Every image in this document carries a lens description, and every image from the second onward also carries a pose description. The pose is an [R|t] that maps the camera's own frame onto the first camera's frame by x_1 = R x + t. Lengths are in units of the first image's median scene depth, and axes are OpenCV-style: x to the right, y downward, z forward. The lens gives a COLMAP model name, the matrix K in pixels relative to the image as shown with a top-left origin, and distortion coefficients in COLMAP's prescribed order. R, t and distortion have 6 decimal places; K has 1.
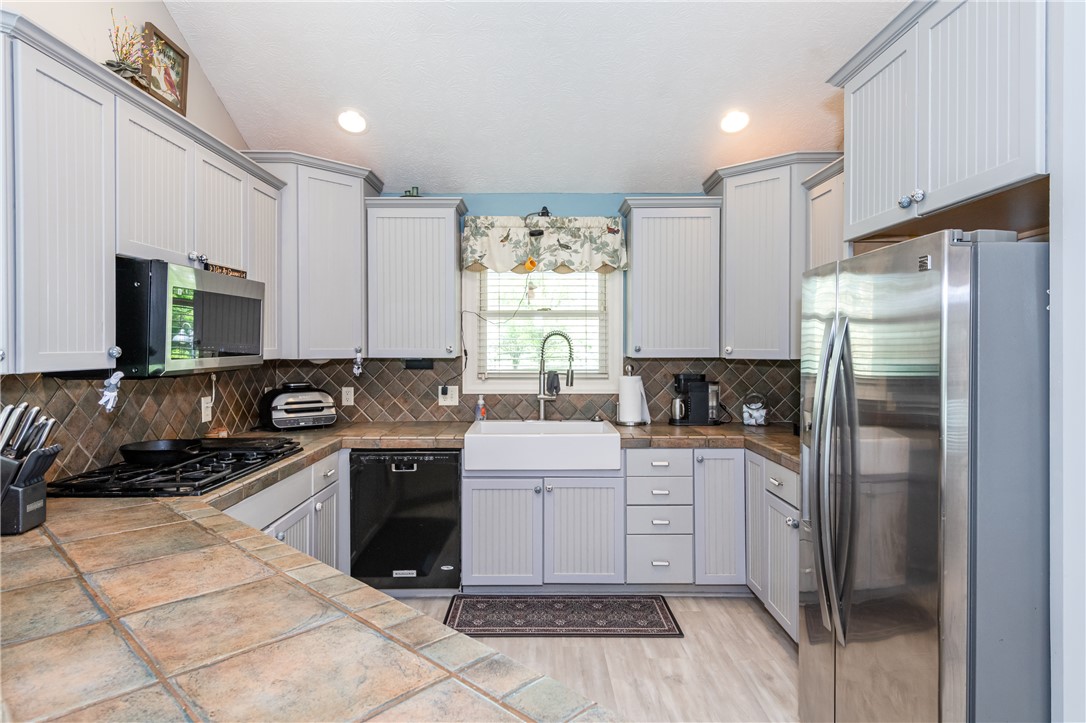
lens RADIAL K [[607.3, 0, 542.0], [0, 607.3, 358.5], [0, 0, 1]] dist [0.034981, -0.029608]
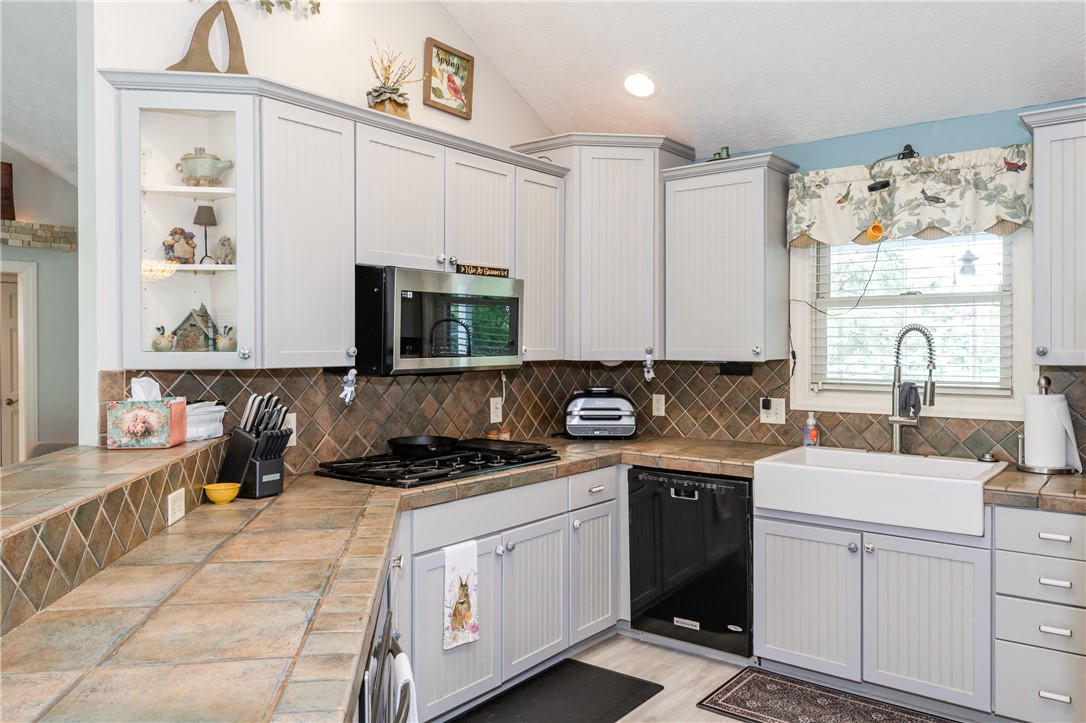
lens RADIAL K [[783.5, 0, 543.0], [0, 783.5, 361.5], [0, 0, 1]] dist [0.011688, -0.002377]
pose [[0.790424, 0.013694, -0.612407, 0.249611], [-0.013275, 0.999898, 0.005224, -0.002490], [0.612416, 0.004000, 0.790525, 0.043992]]
